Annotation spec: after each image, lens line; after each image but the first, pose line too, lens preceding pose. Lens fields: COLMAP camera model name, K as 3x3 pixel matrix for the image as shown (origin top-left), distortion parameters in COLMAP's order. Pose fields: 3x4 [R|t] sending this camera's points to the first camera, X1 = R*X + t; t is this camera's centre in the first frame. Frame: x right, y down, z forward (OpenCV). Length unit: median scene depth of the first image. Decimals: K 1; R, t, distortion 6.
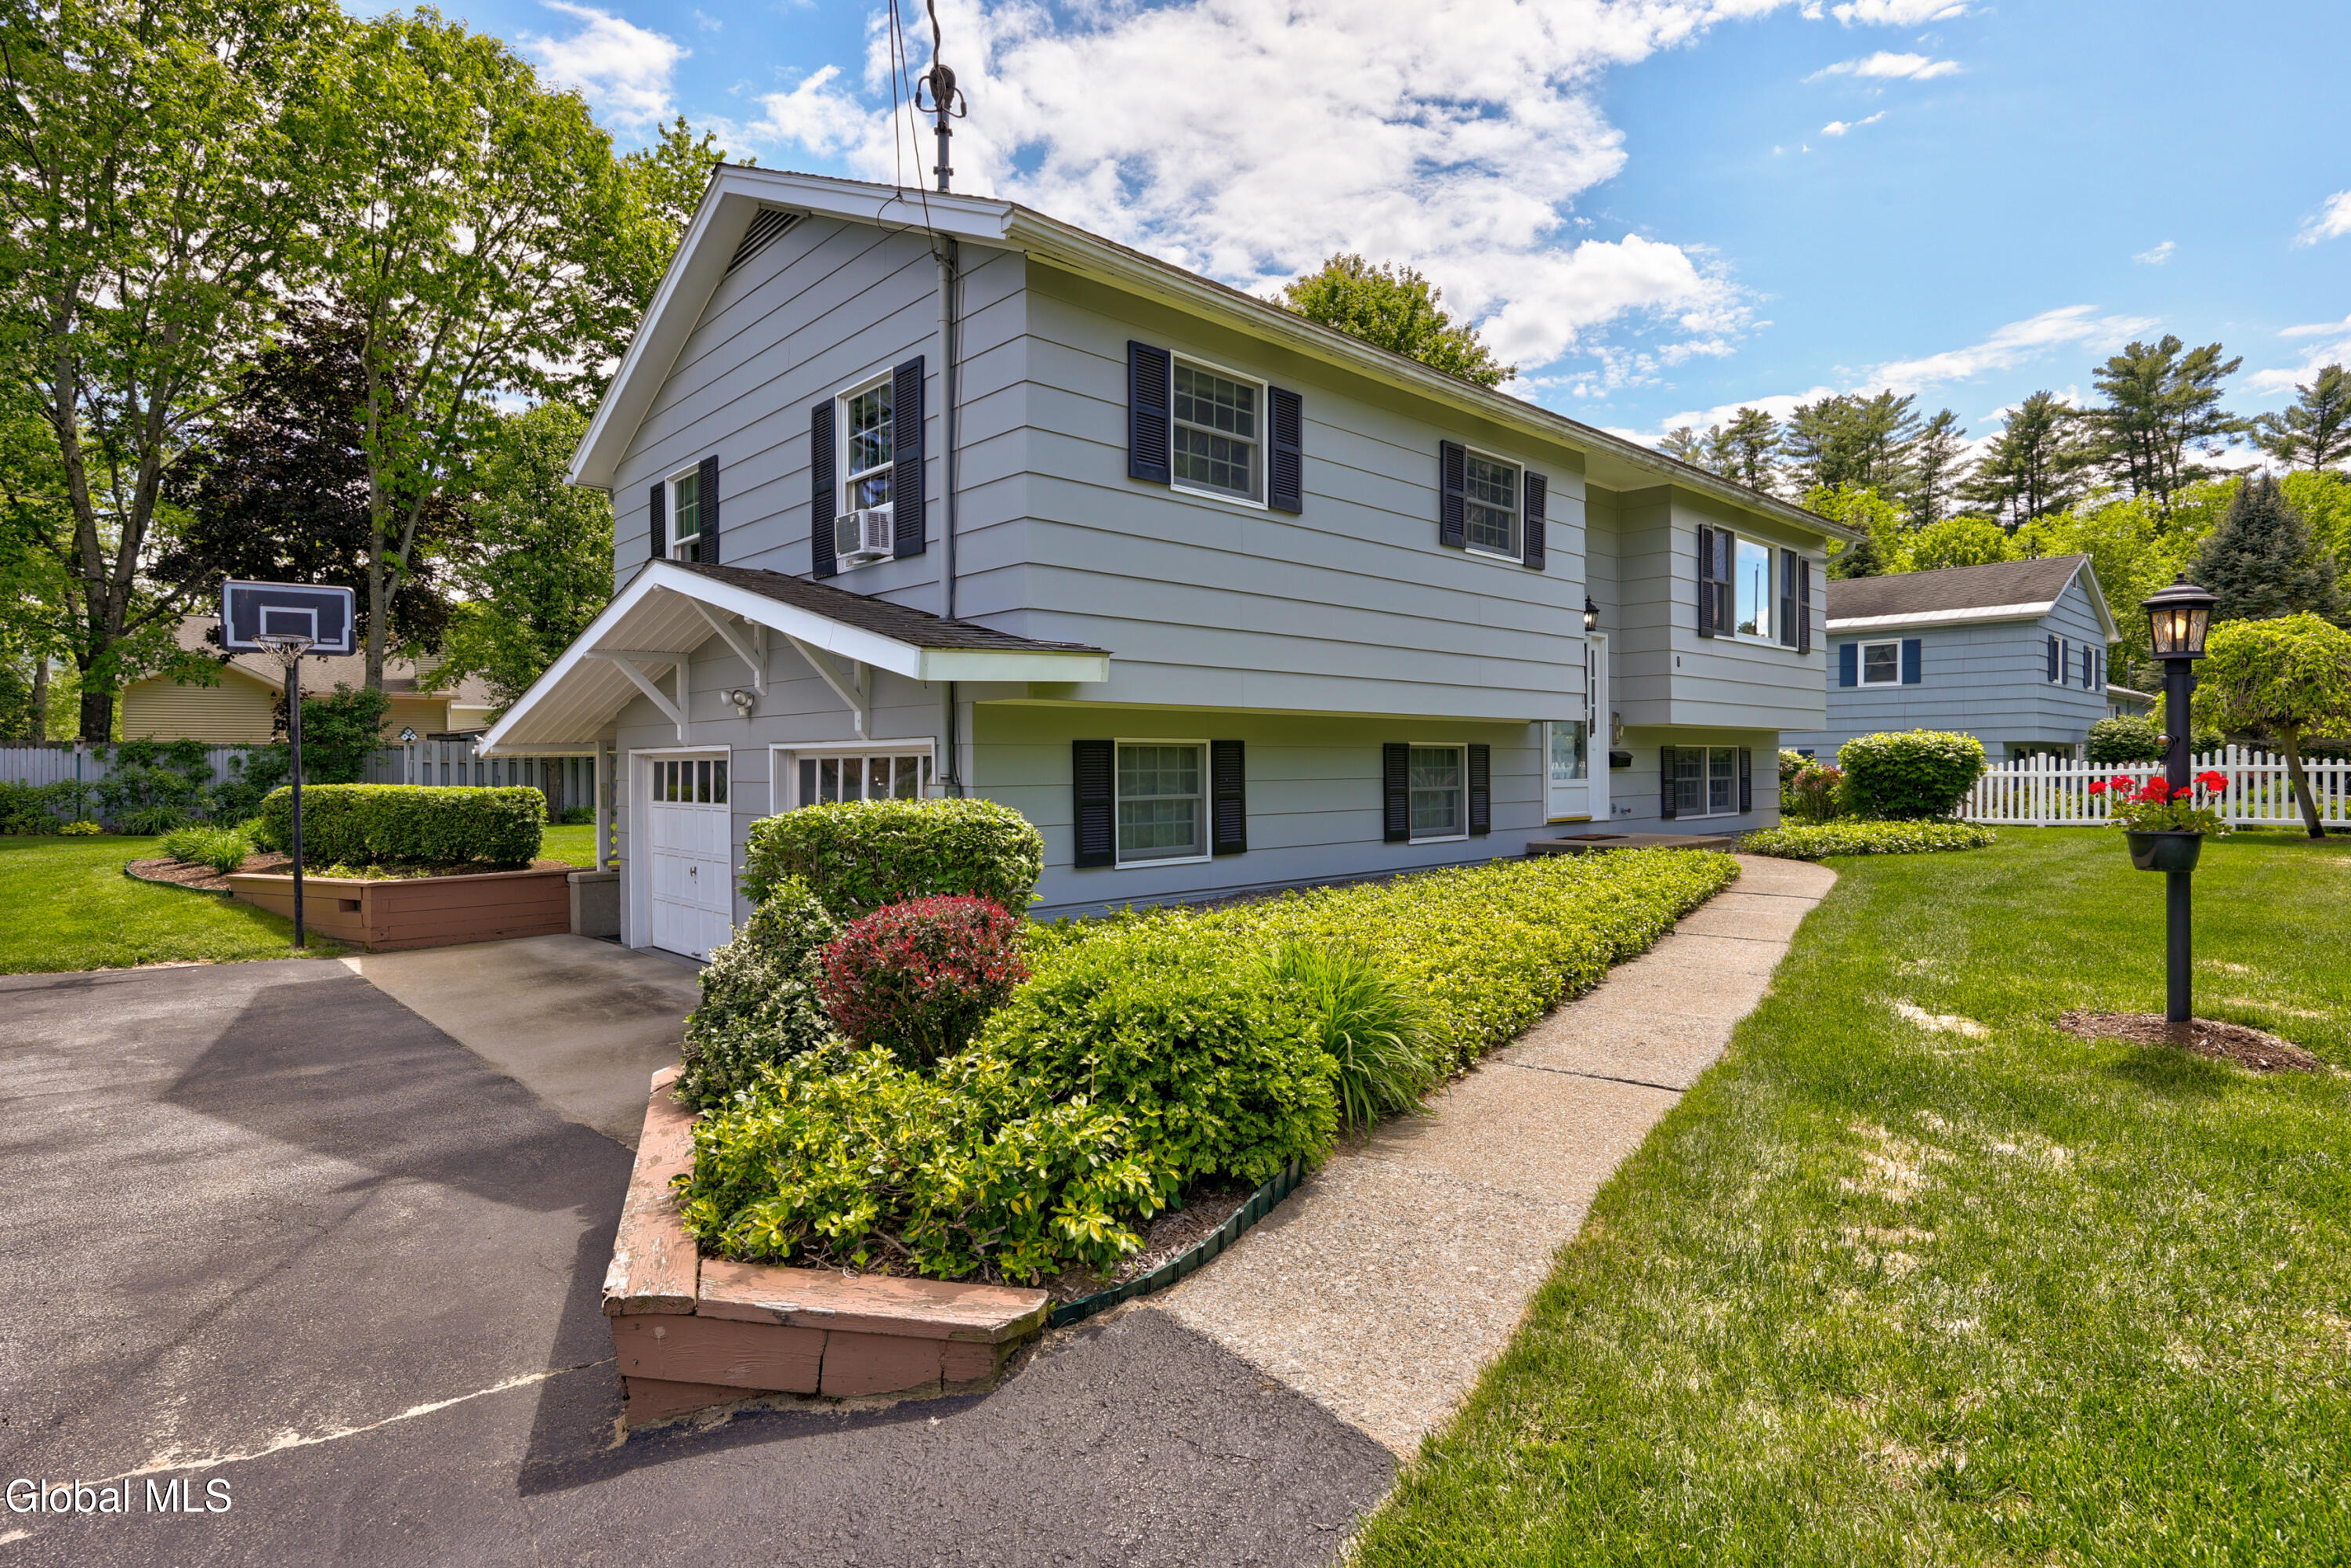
lens RADIAL K [[1155.2, 0, 1172.8], [0, 1155.2, 774.4], [0, 0, 1]] dist [-0.006965, -0.000243]
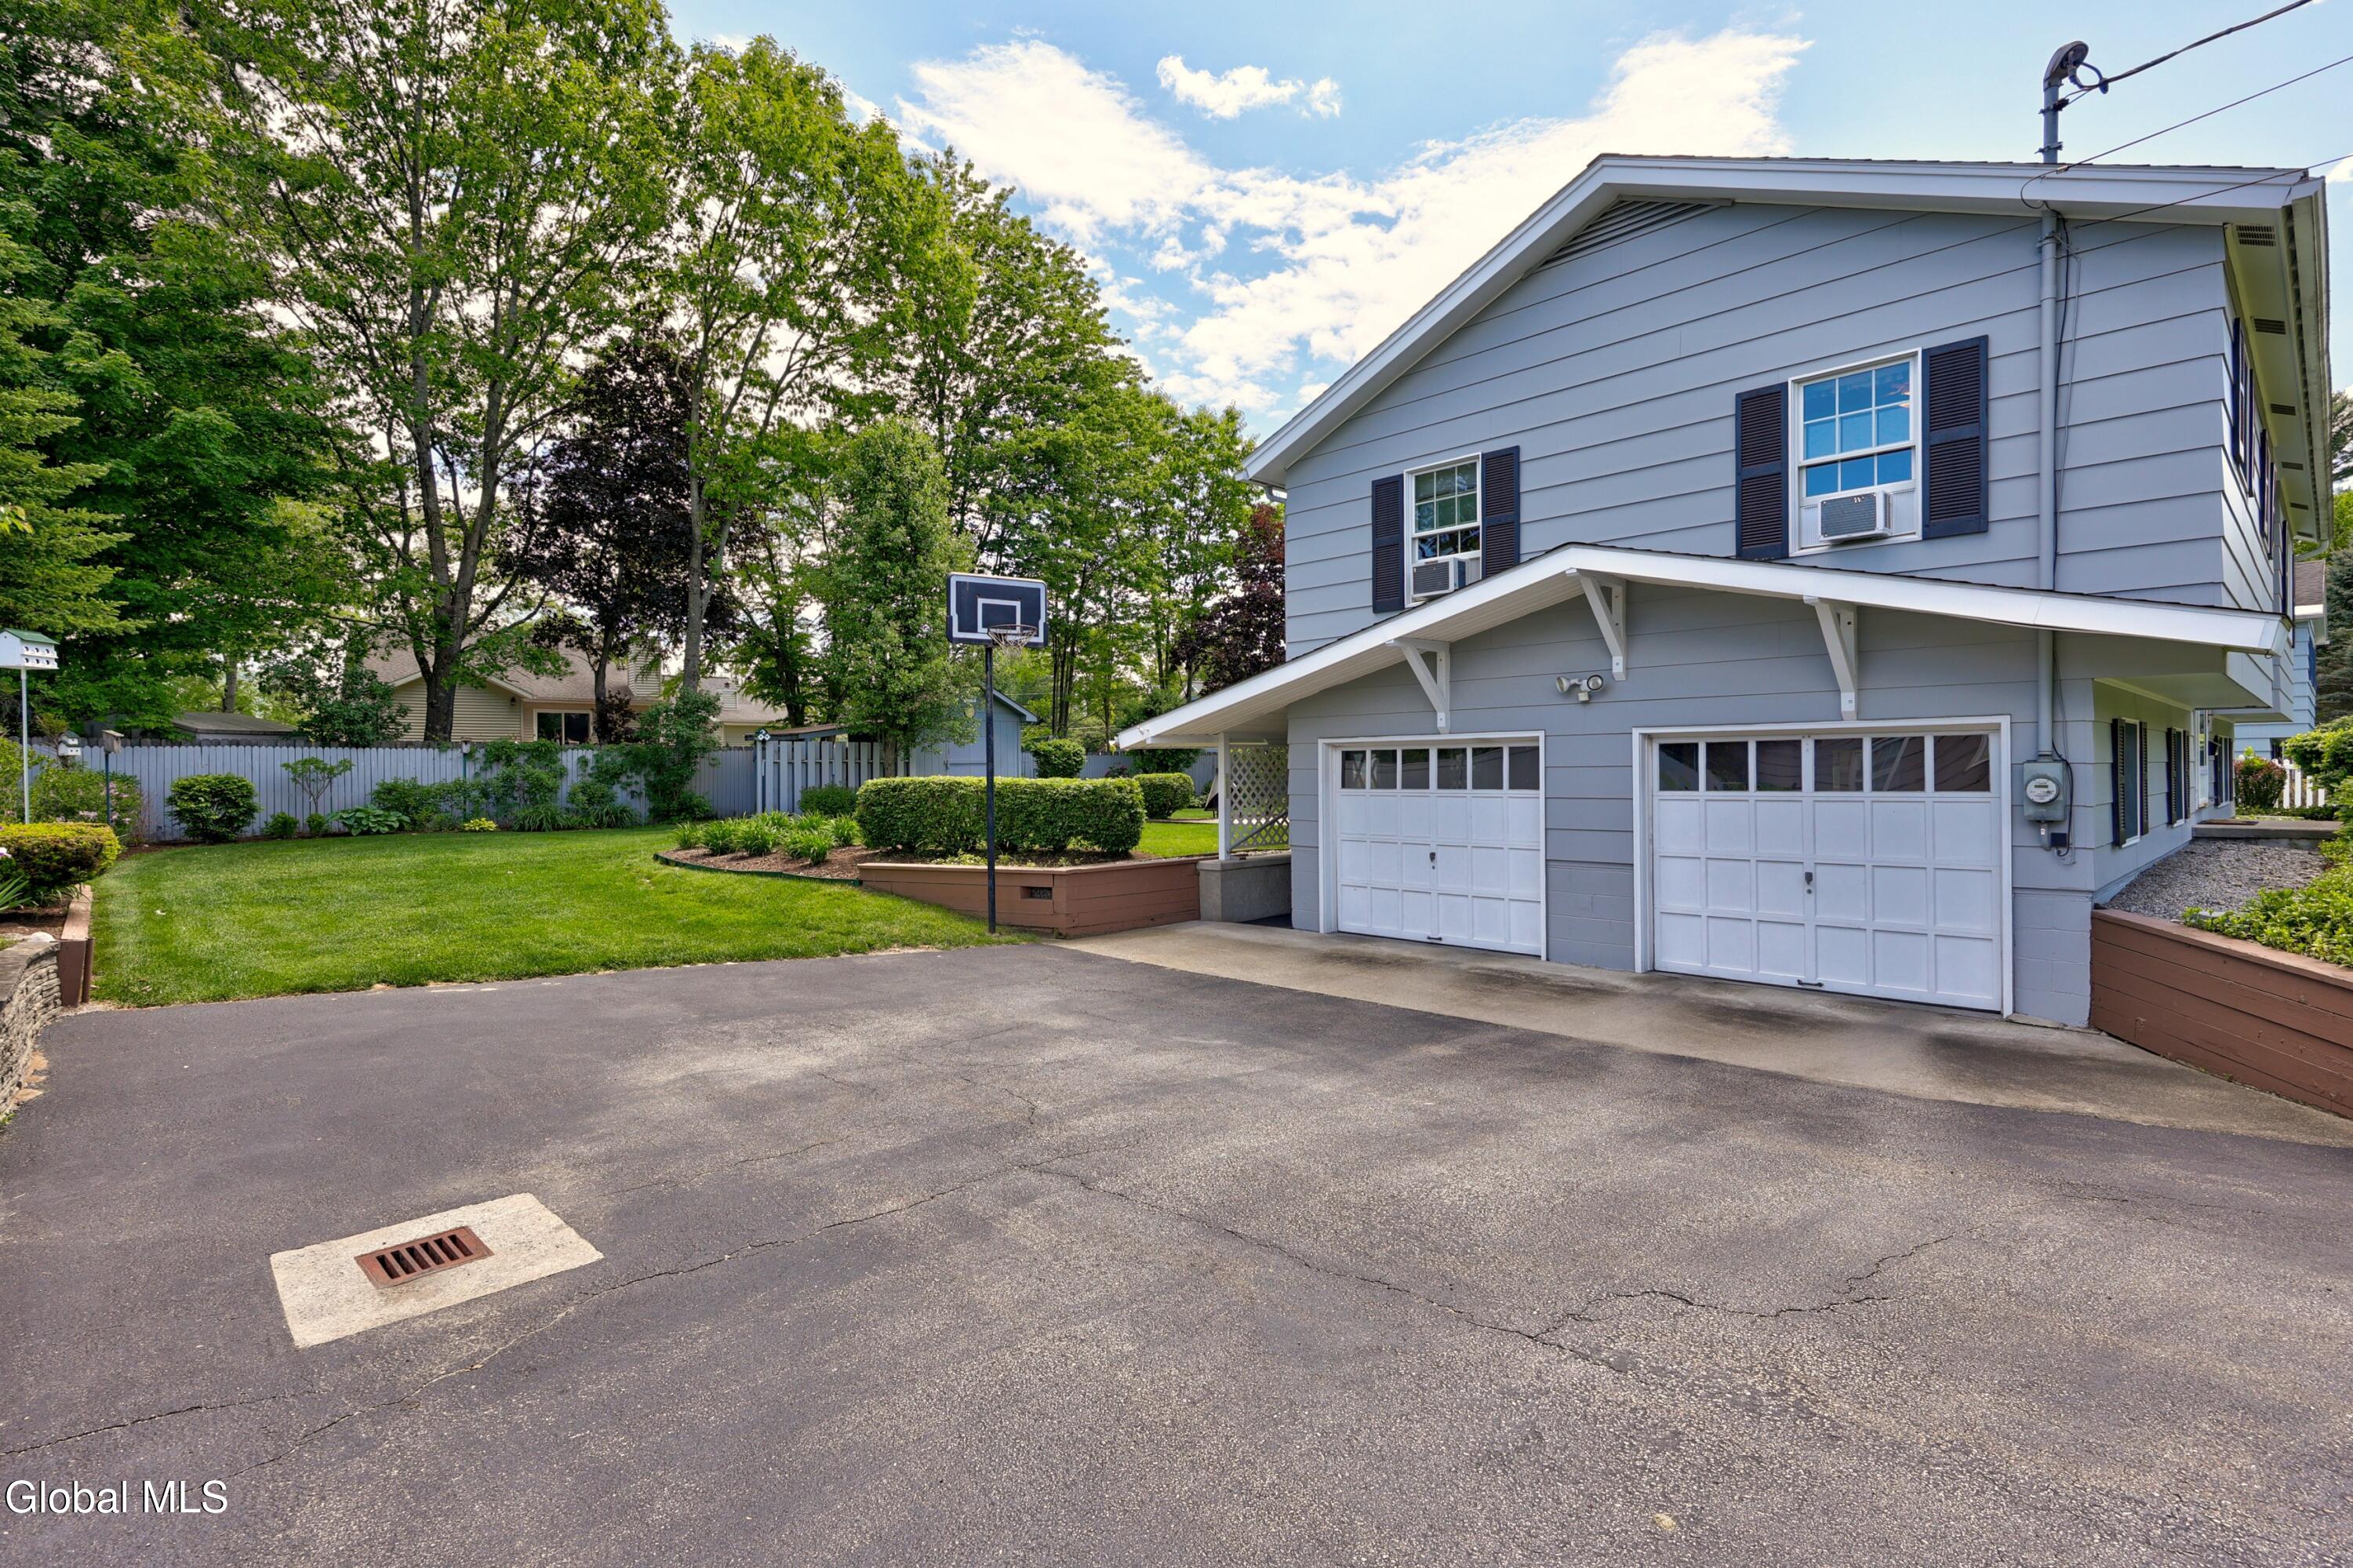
lens RADIAL K [[1081.7, 0, 1179.3], [0, 1081.7, 777.3], [0, 0, 1]] dist [0.001860, -0.000266]
pose [[0.999978, -0.002328, 0.006262, -0.621123], [0.002346, 0.999993, -0.002945, 0.015355], [-0.006255, 0.002960, 0.999976, 0.042246]]
